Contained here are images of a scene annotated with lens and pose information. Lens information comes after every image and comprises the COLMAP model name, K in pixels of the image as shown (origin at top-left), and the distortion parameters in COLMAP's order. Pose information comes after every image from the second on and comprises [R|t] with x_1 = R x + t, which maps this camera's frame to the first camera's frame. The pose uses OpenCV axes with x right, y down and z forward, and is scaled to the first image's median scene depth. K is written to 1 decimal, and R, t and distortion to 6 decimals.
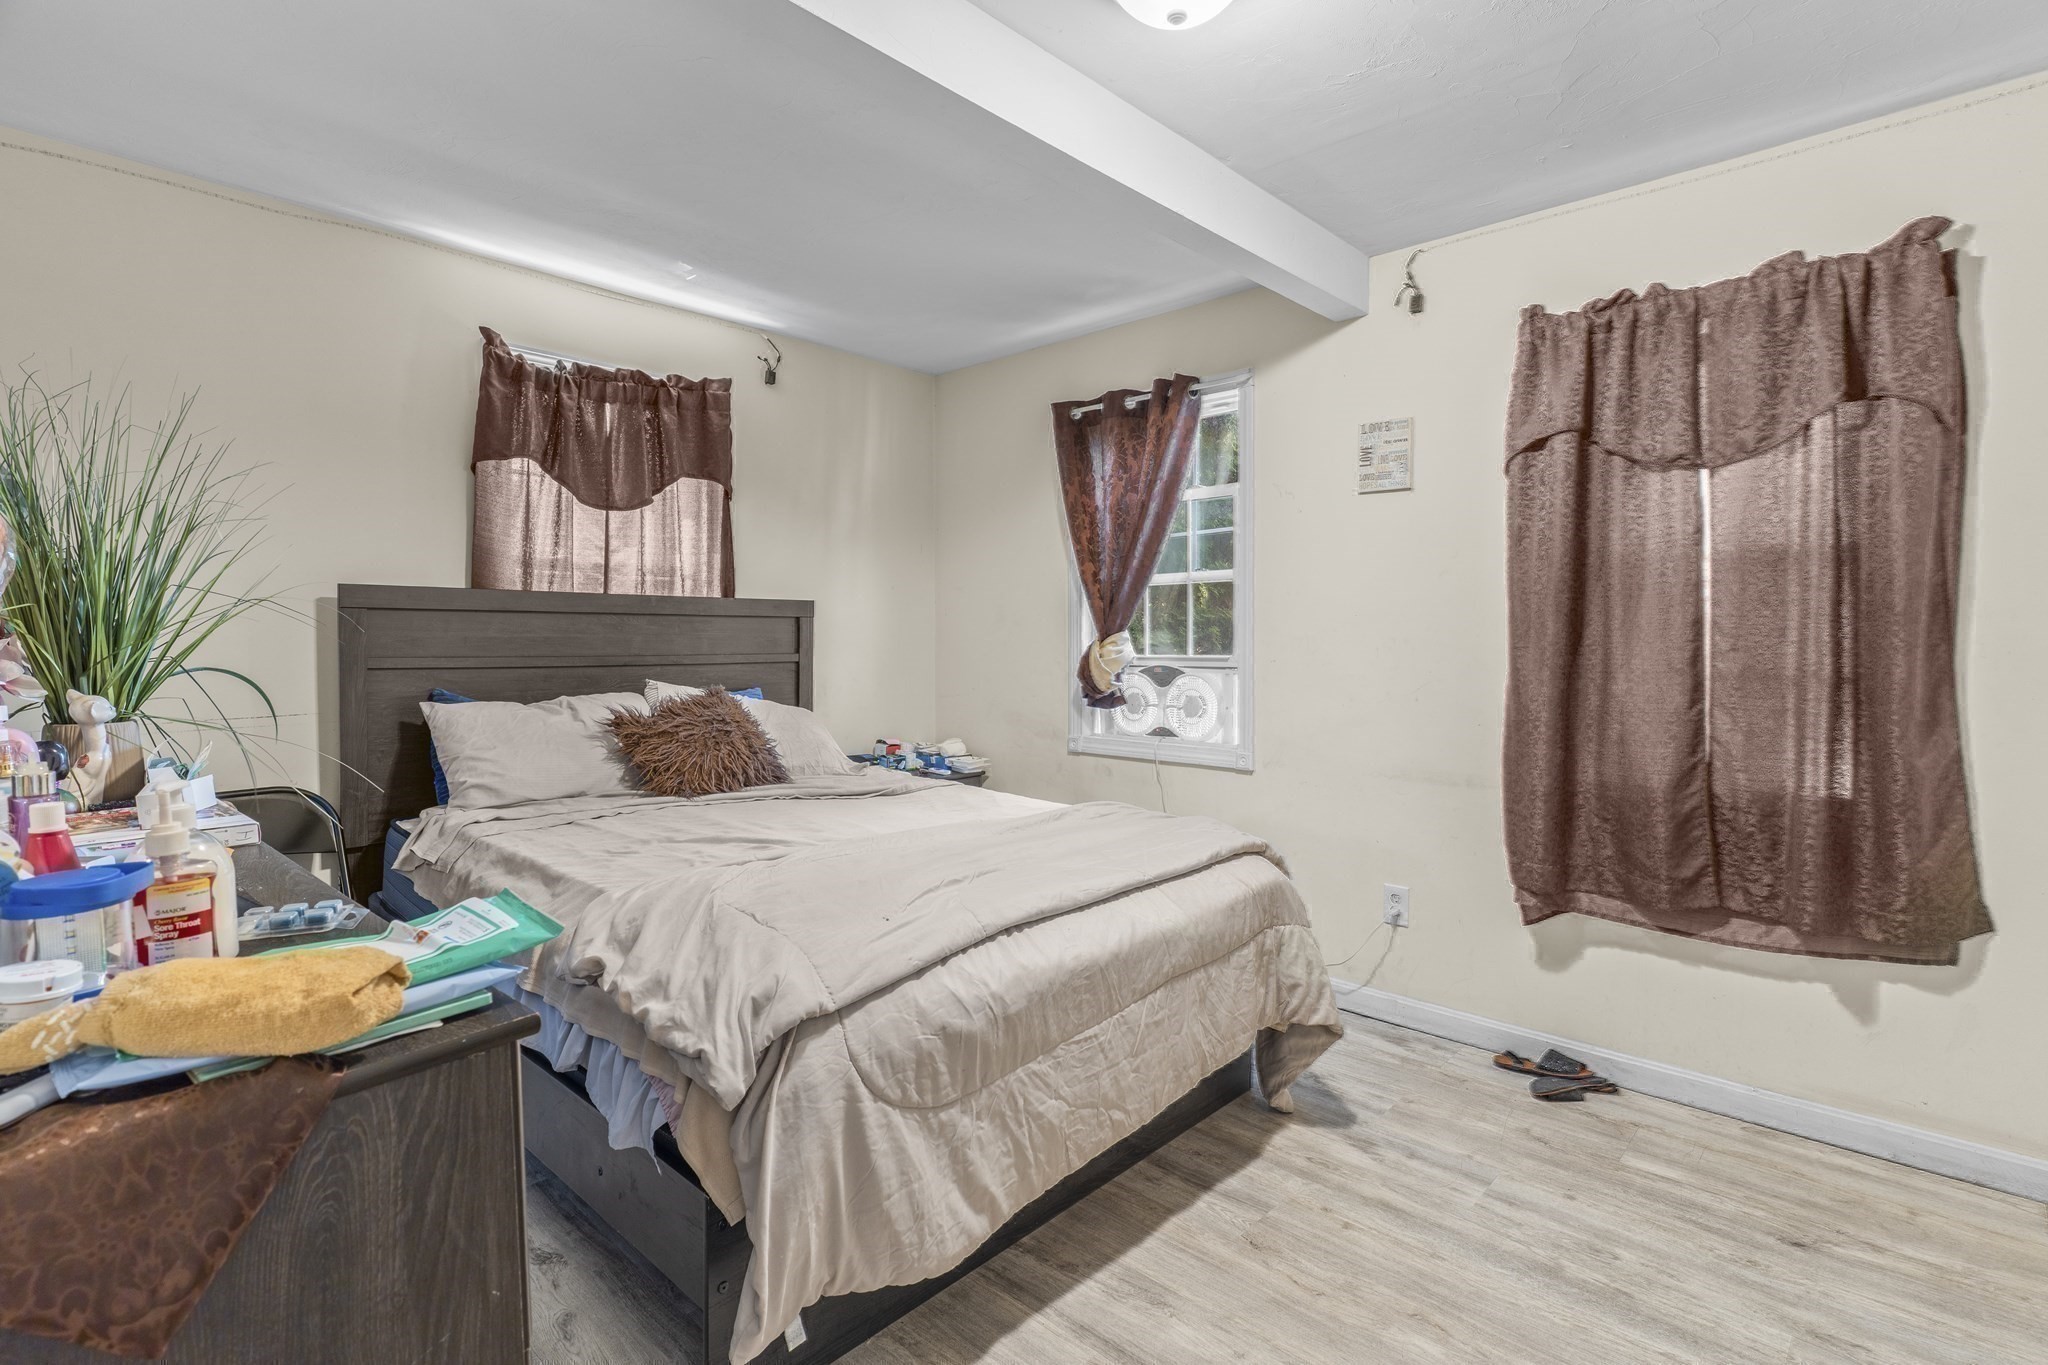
lens RADIAL K [[974.9, 0, 1024.0], [0, 974.9, 682.5], [0, 0, 1]] dist [0.000218, 0.000261]
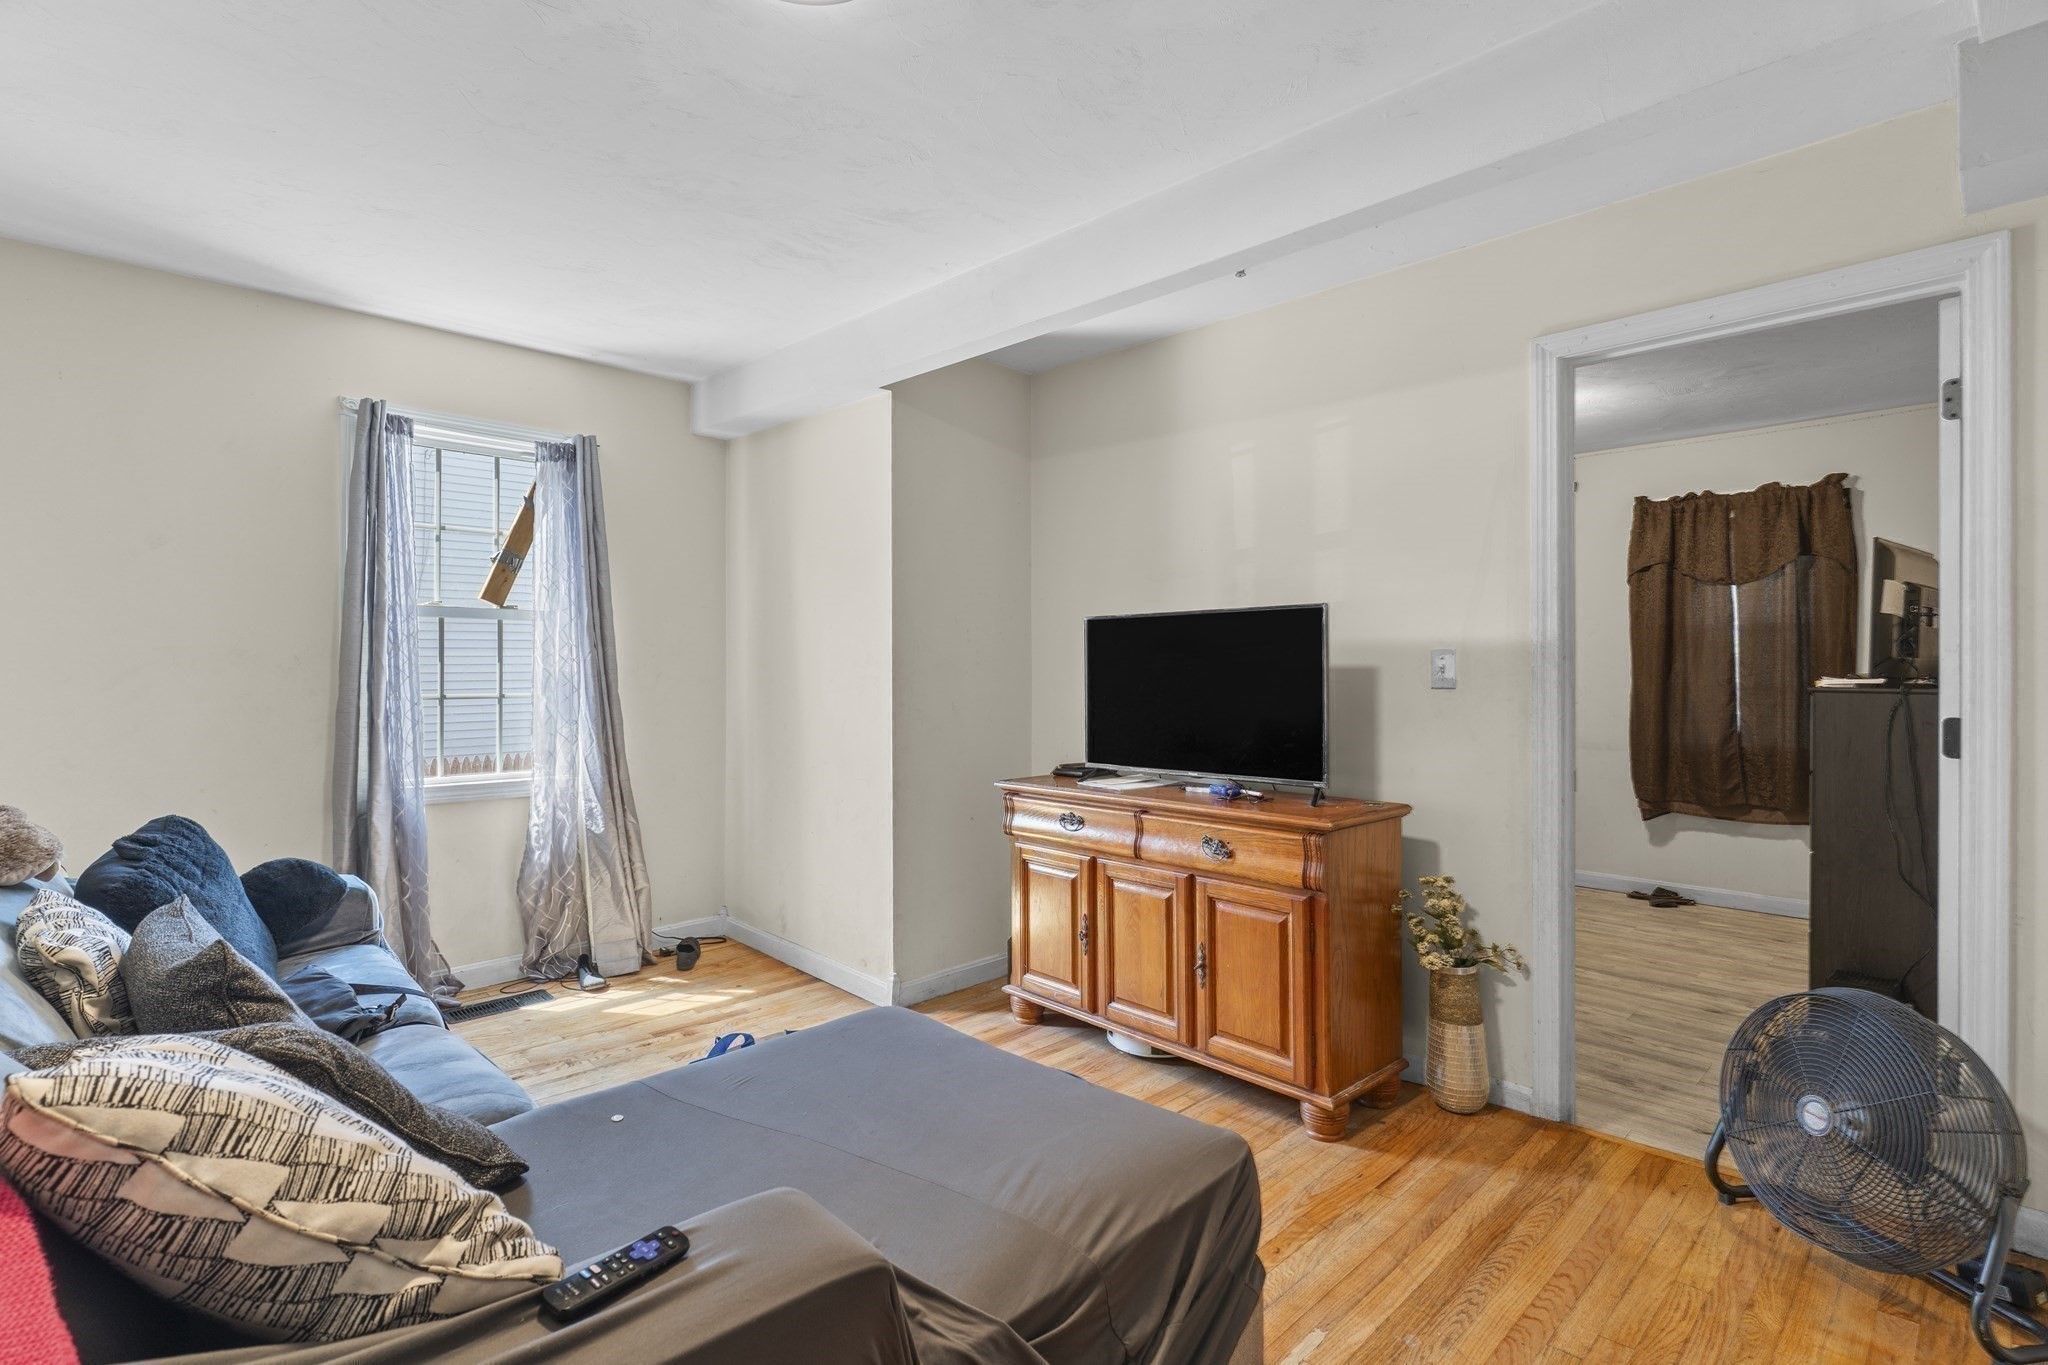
lens RADIAL K [[980.2, 0, 1020.9], [0, 980.2, 676.5], [0, 0, 1]] dist [-0.001884, -0.000135]
pose [[0.998340, -0.007139, -0.057159, -0.648420], [0.005869, 0.999733, -0.022345, 0.006227], [0.057303, 0.021973, 0.998115, -1.084294]]
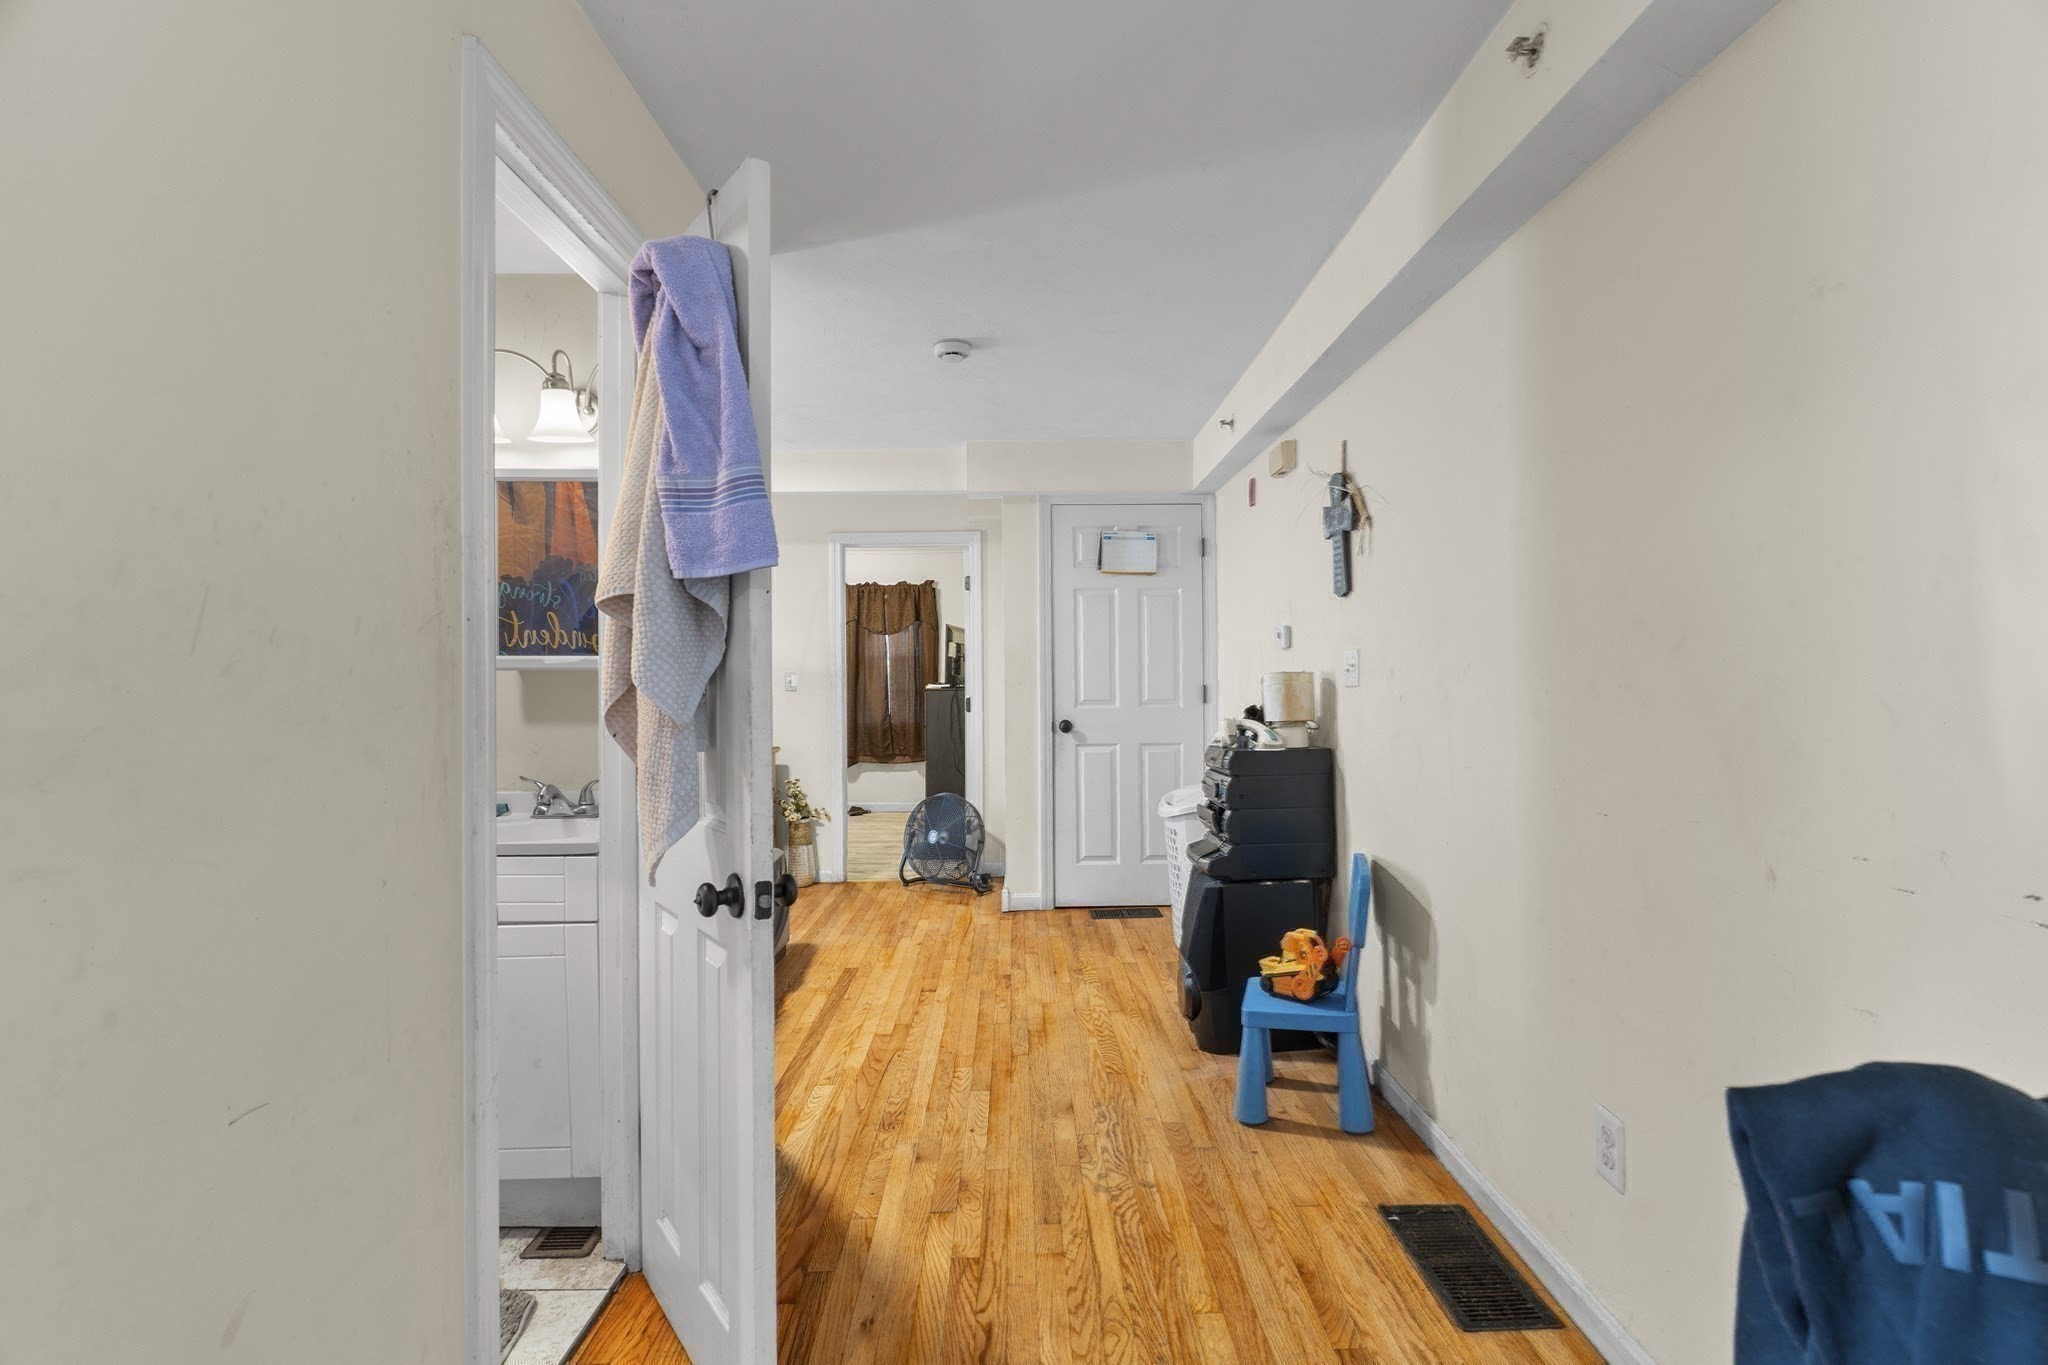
lens RADIAL K [[977.4, 0, 1024.0], [0, 977.4, 682.5], [0, 0, 1]] dist [-0.000117, 0.000276]
pose [[0.735579, -0.011678, 0.677338, -1.415656], [0.028303, 0.999508, -0.013504, 0.026217], [-0.676847, 0.029104, 0.735548, -2.049308]]
